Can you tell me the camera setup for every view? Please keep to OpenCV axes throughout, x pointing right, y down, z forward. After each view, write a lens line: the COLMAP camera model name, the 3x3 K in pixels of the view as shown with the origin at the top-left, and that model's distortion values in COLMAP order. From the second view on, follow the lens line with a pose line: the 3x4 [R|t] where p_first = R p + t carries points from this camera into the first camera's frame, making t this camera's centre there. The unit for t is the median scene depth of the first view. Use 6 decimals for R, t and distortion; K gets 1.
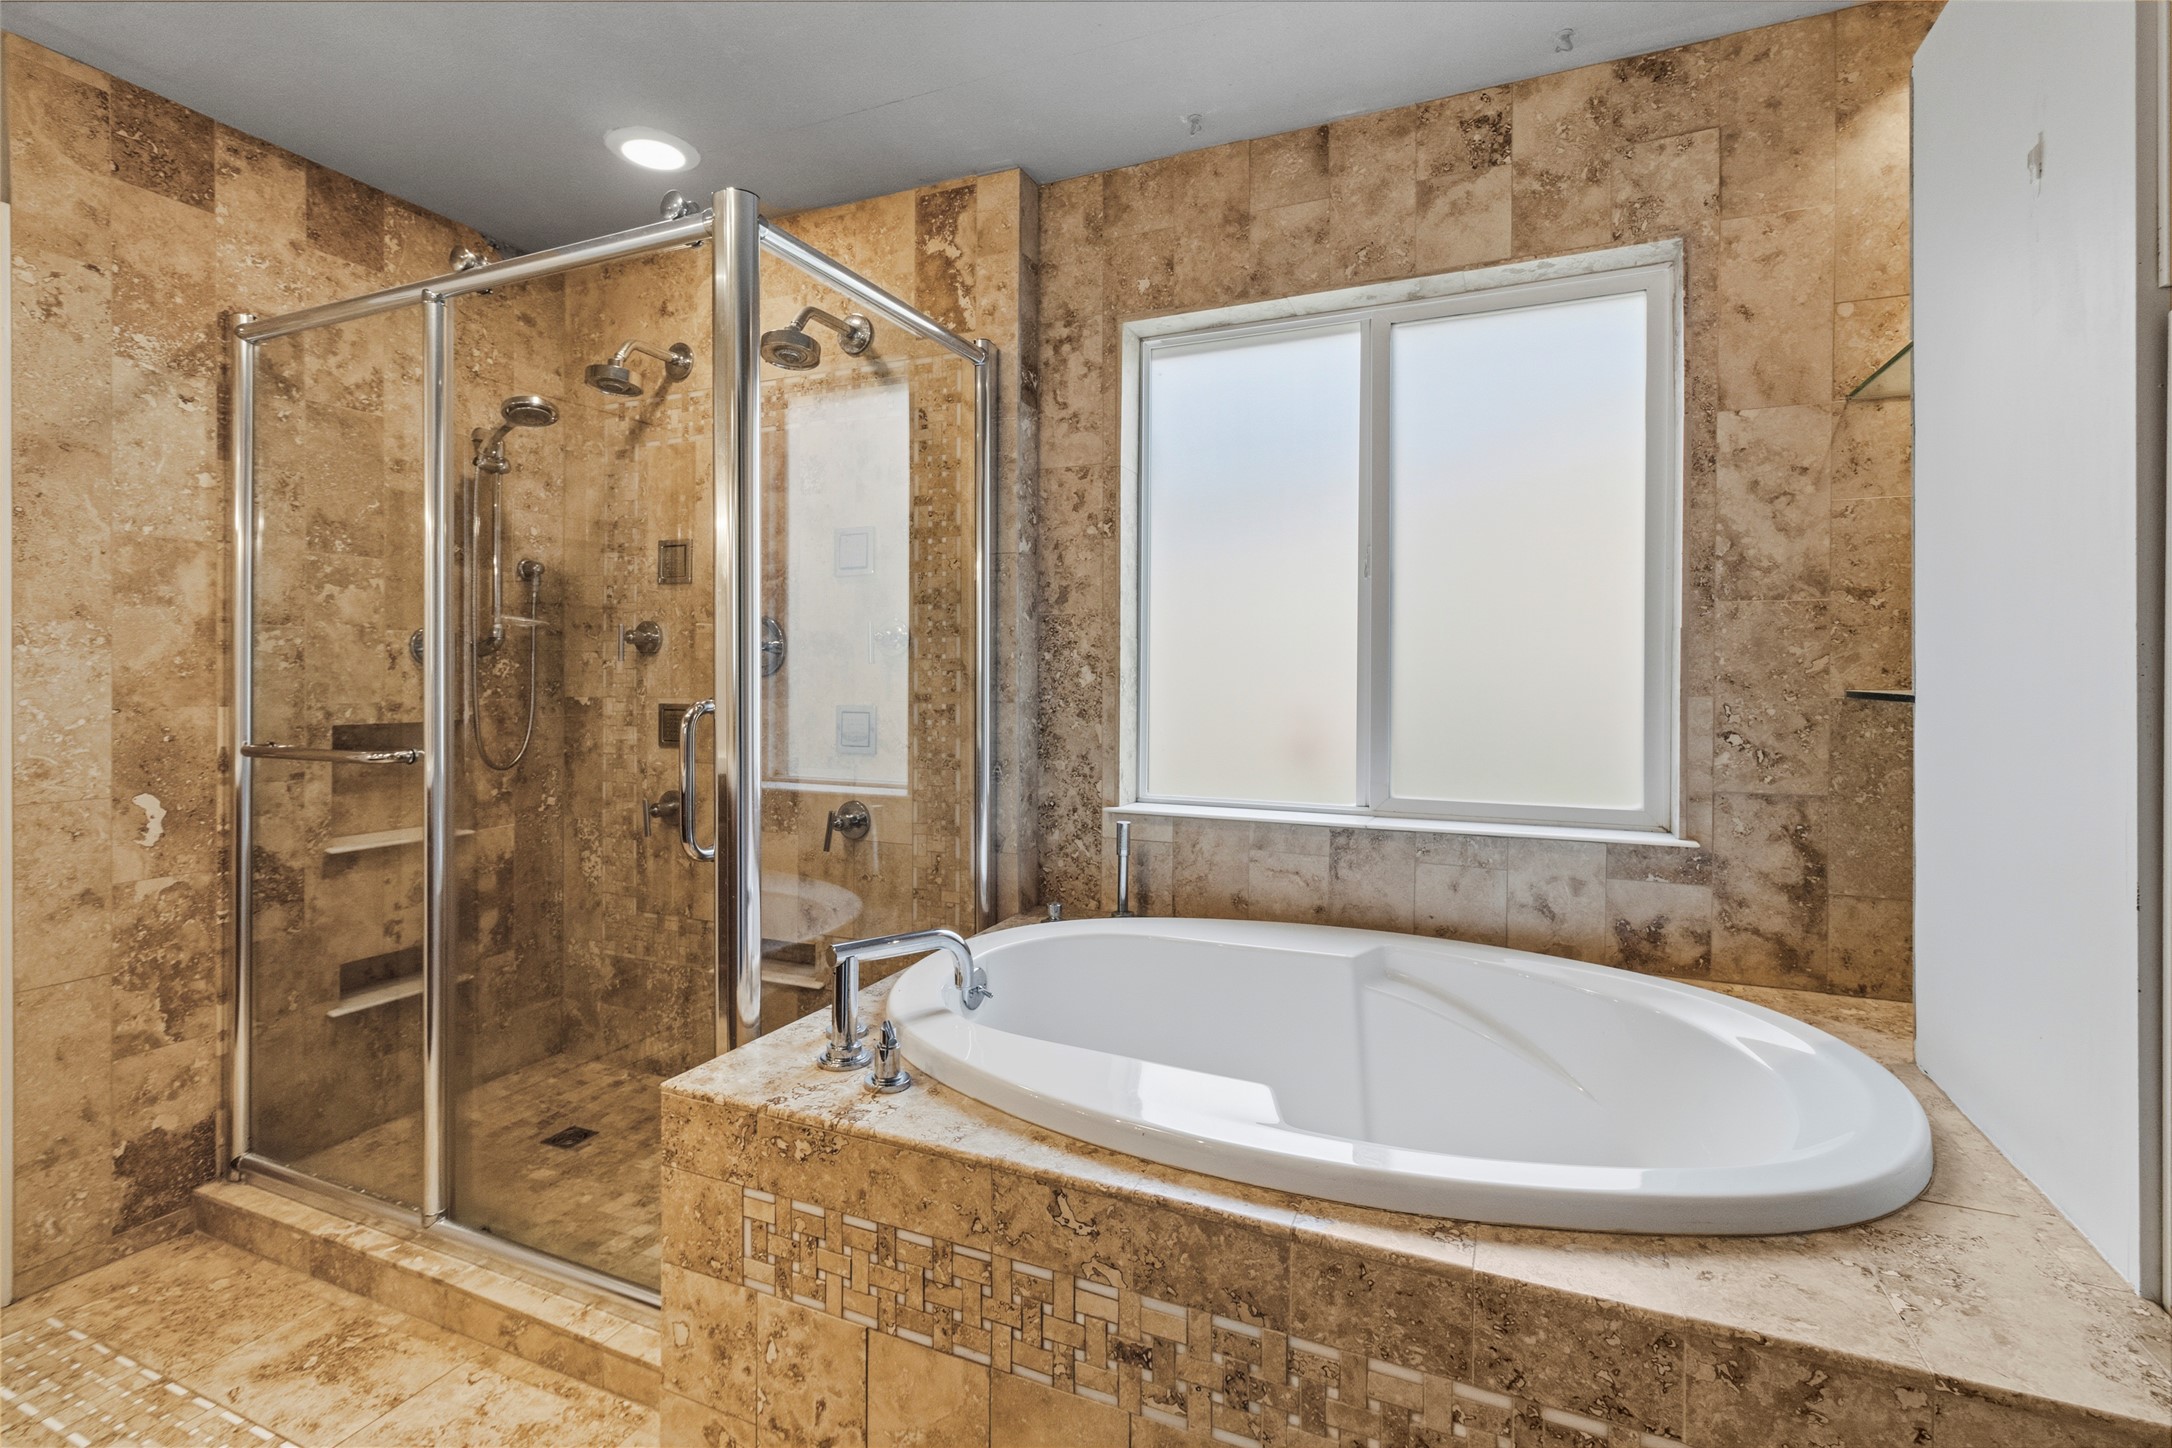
lens RADIAL K [[1006.6, 0, 1080.4], [0, 1006.6, 676.3], [0, 0, 1]] dist [-0.000308, 0.002532]
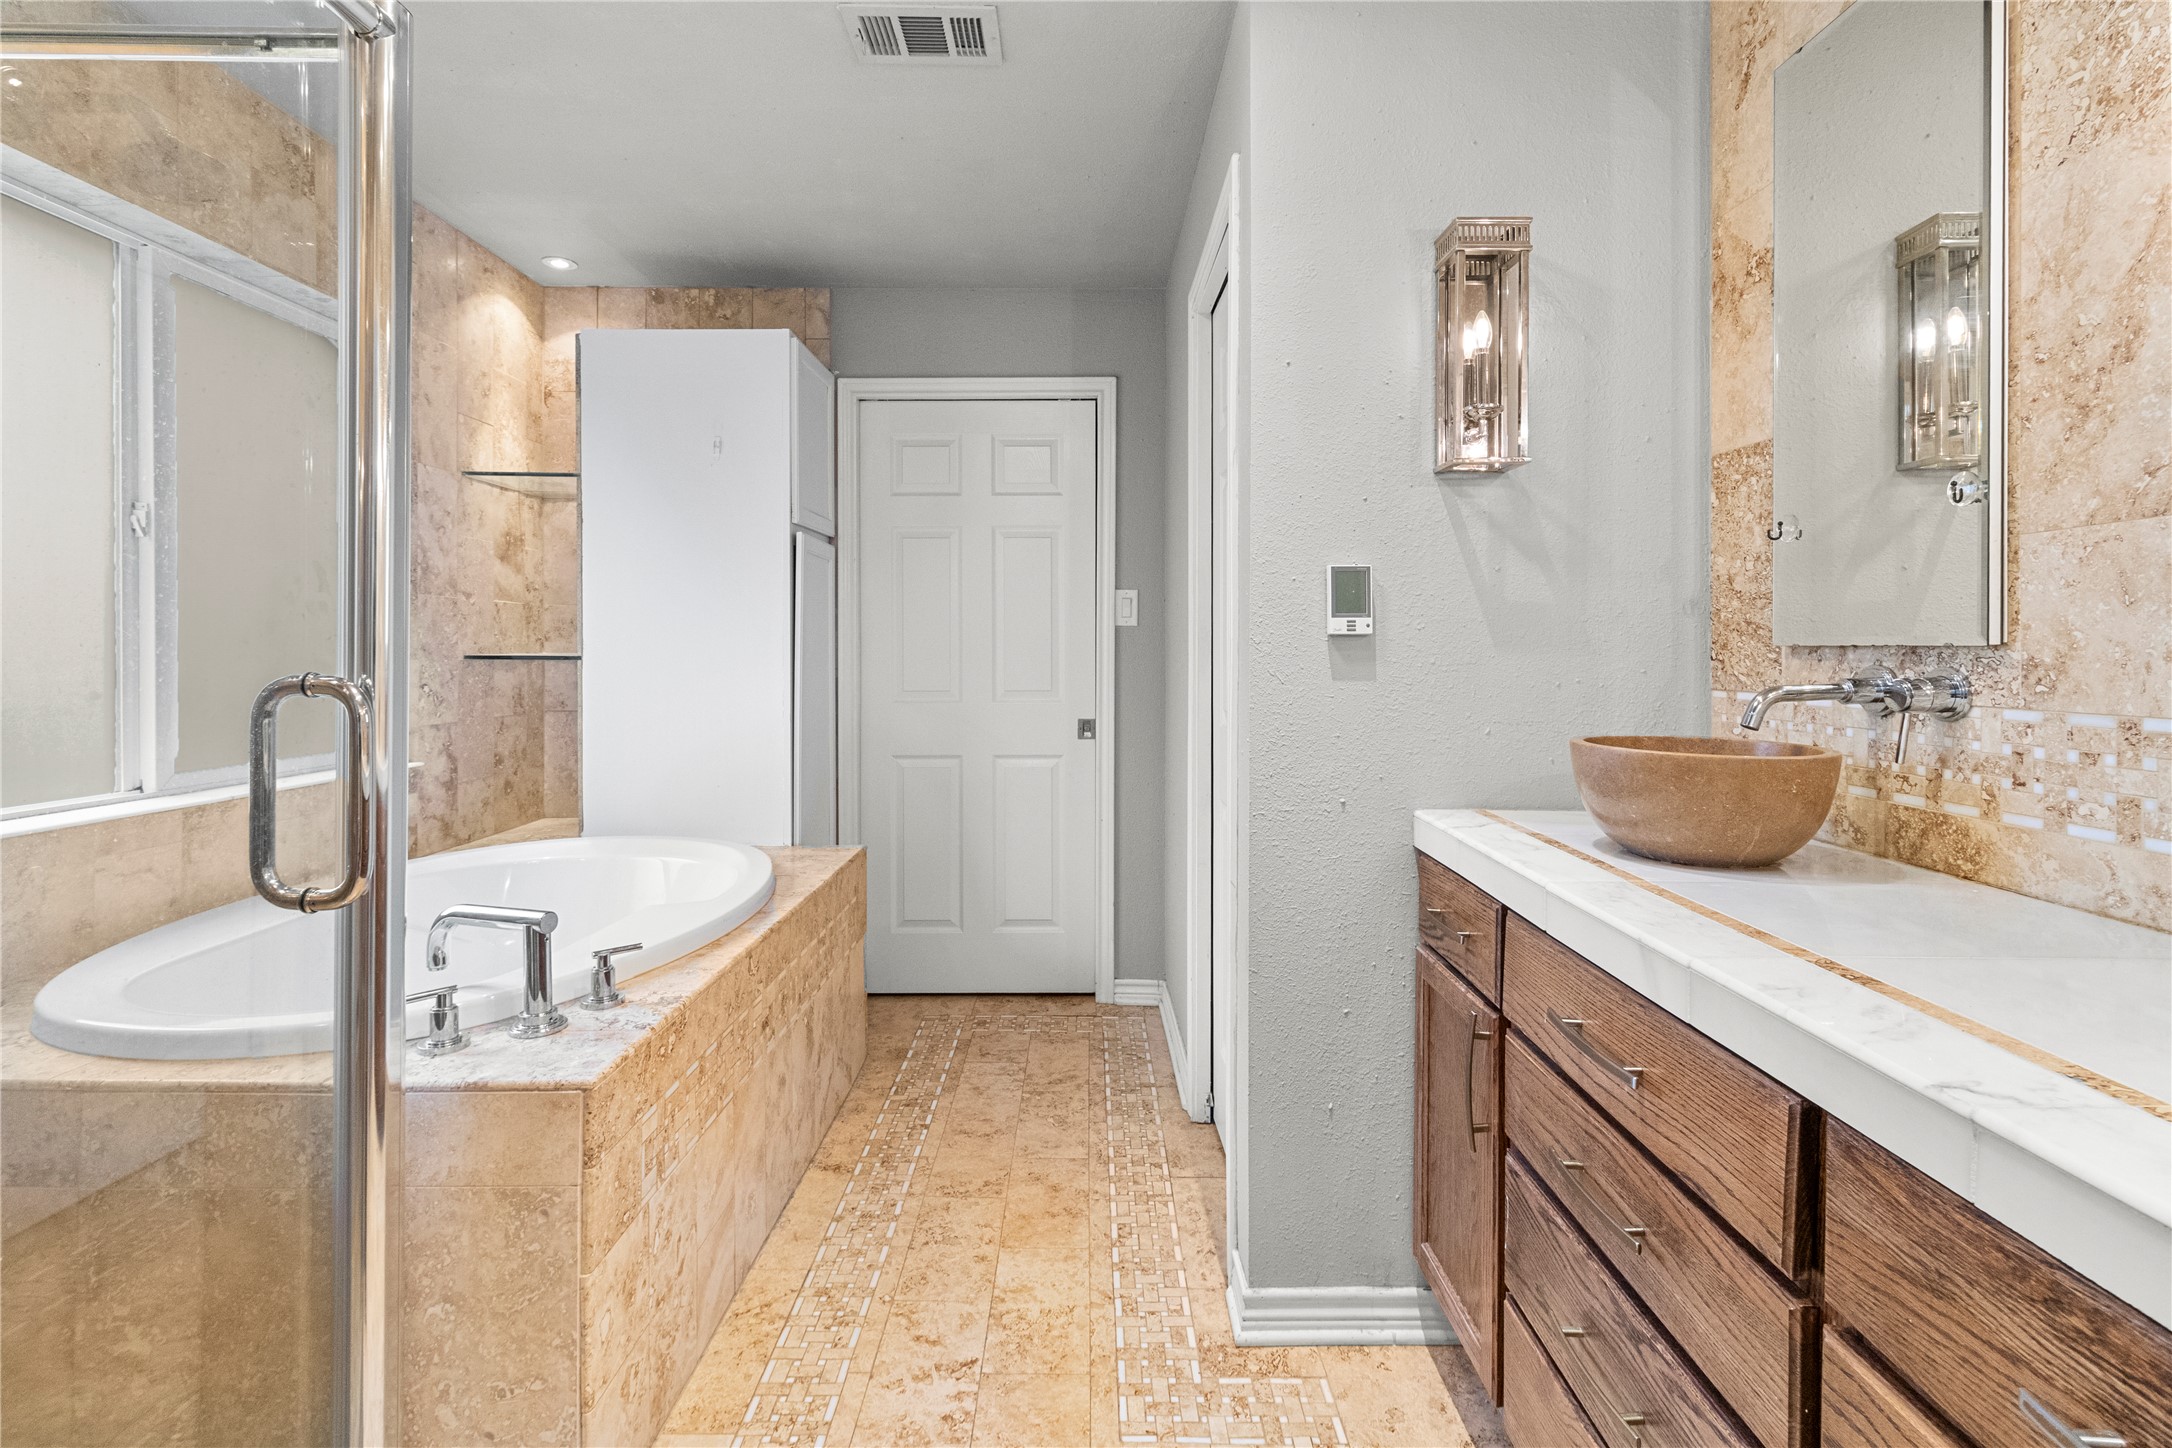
lens RADIAL K [[1006.6, 0, 1097.3], [0, 1006.6, 652.4], [0, 0, 1]] dist [-0.000308, 0.002532]
pose [[-0.418158, -0.002388, 0.908371, -1.097880], [0.003577, 0.999984, 0.004276, 0.006794], [-0.908367, 0.005037, -0.418143, 0.731373]]
